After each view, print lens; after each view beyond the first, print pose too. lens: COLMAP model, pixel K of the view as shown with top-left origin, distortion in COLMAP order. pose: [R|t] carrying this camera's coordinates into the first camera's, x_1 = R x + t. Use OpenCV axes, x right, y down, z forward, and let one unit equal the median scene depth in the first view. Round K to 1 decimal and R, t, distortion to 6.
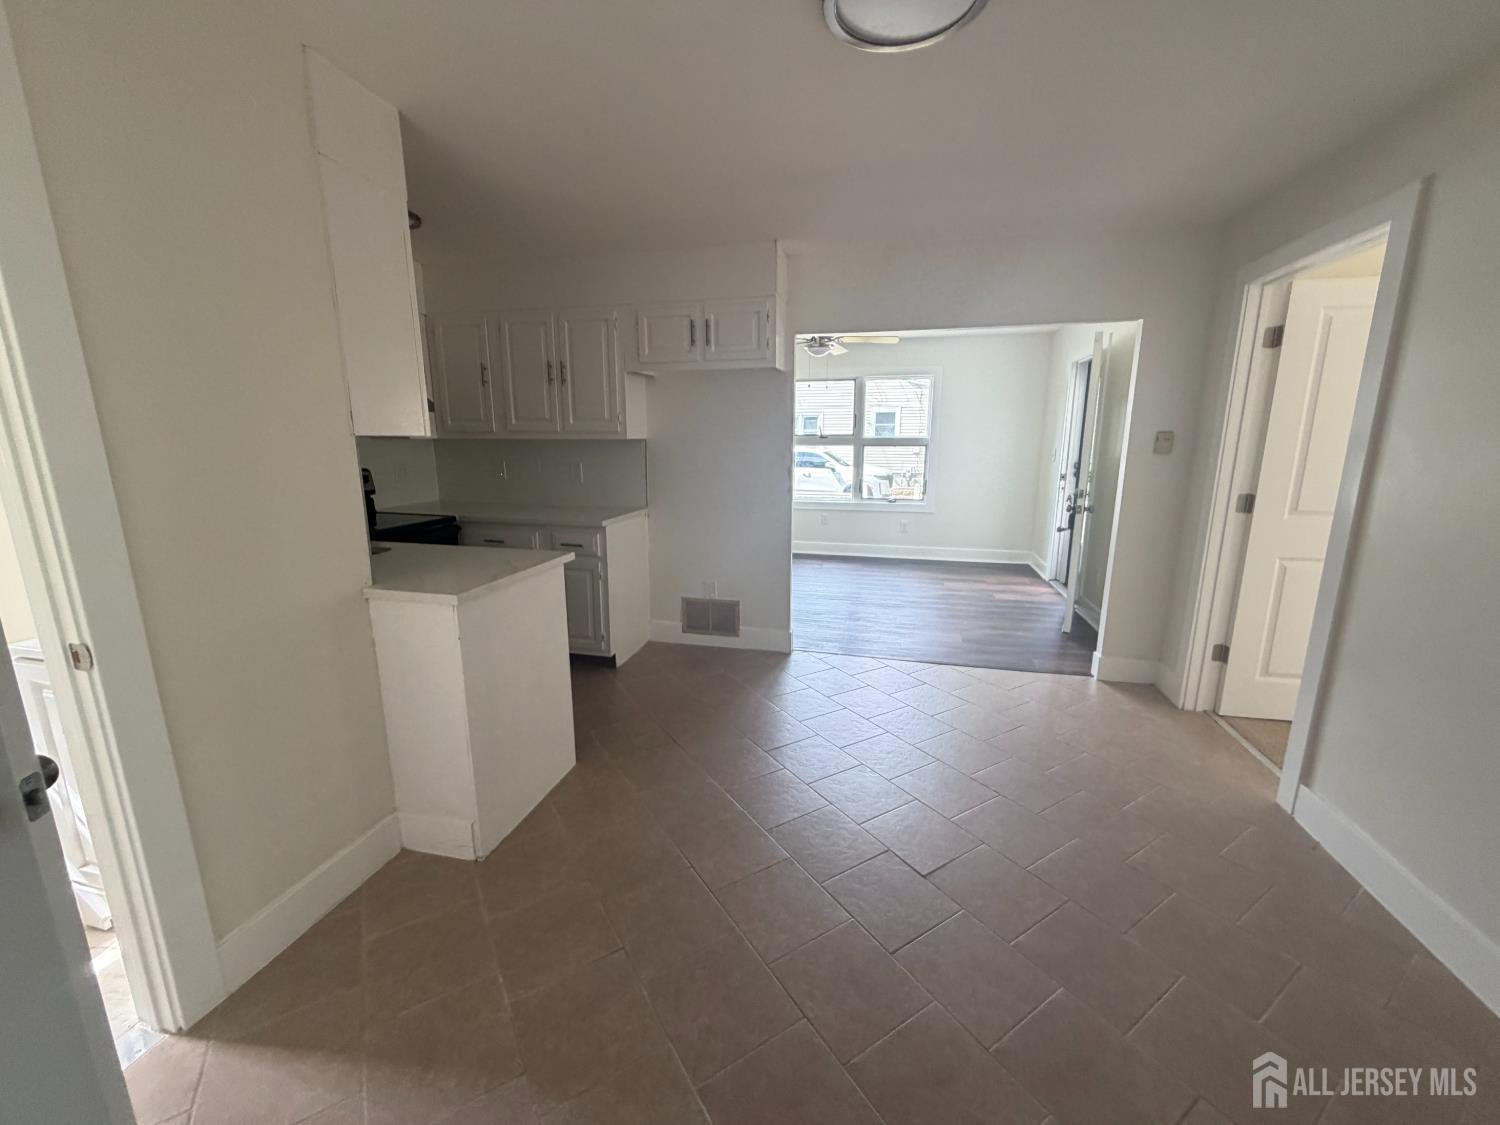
lens RADIAL K [[599.3, 0, 760.8], [0, 599.3, 557.9], [0, 0, 1]] dist [-0.000002, 0.000247]
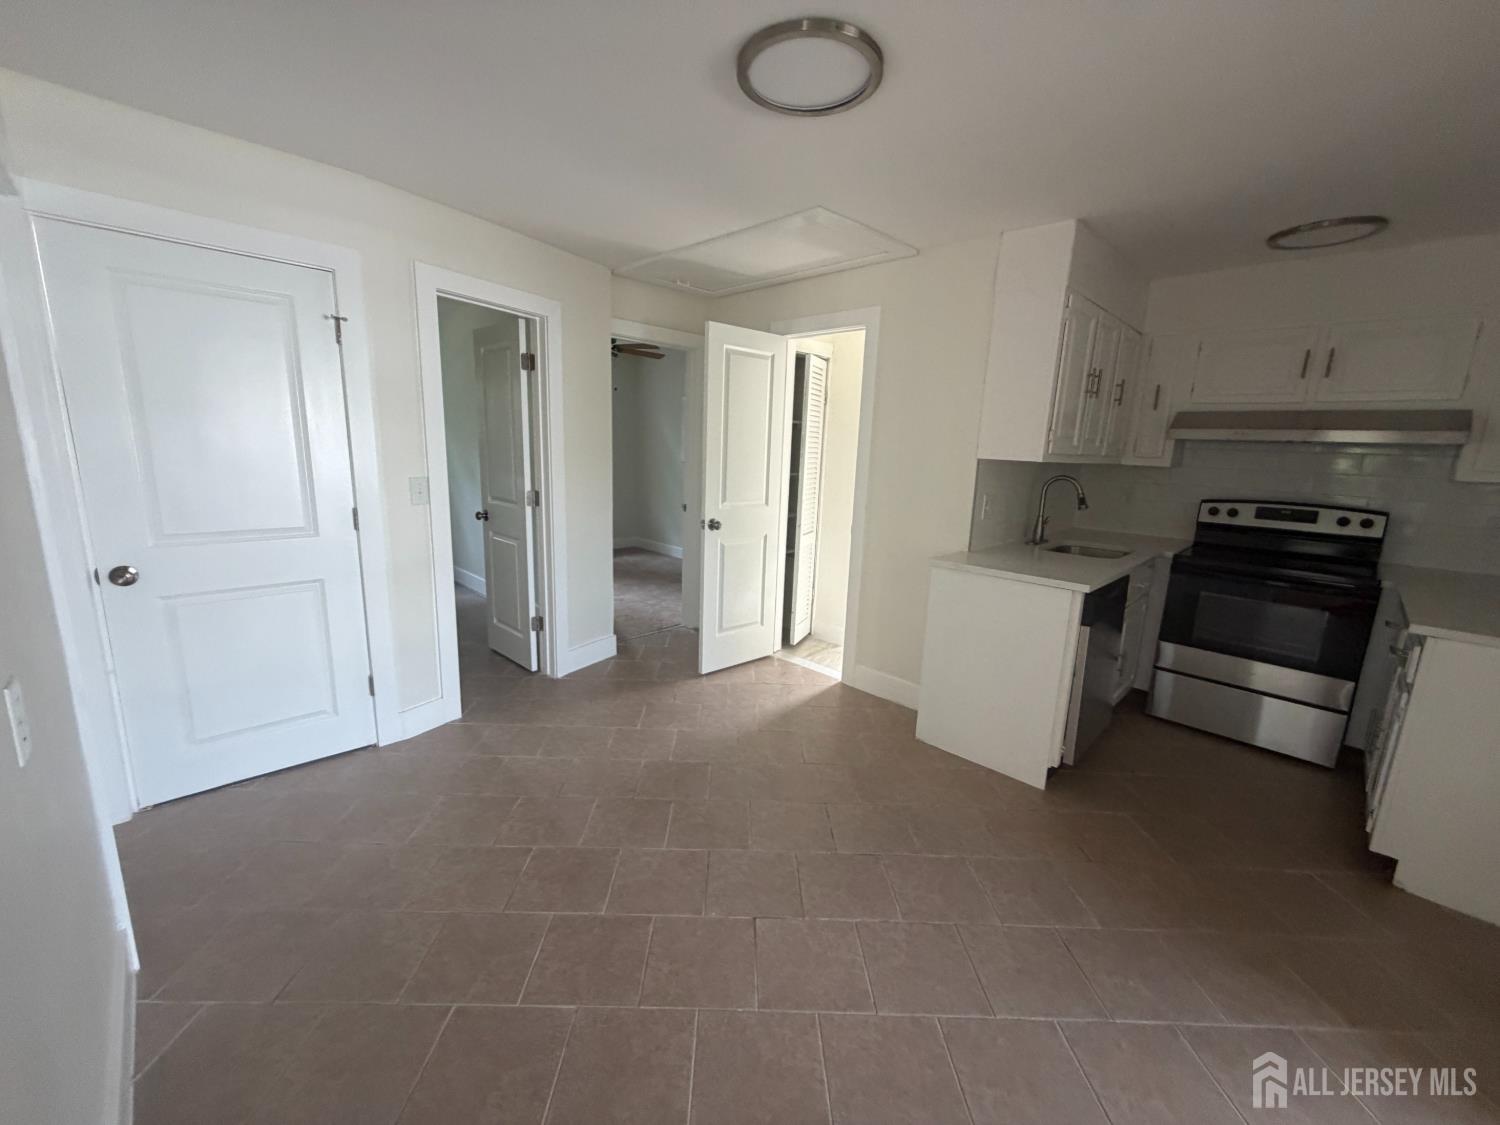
lens RADIAL K [[599.3, 0, 743.9], [0, 599.3, 563.1], [0, 0, 1]] dist [-0.000002, 0.000247]
pose [[-0.542762, 0.138089, -0.828457, 0.272406], [-0.208199, 0.933483, 0.291996, -0.072835], [0.813673, 0.330969, -0.477909, 0.351423]]
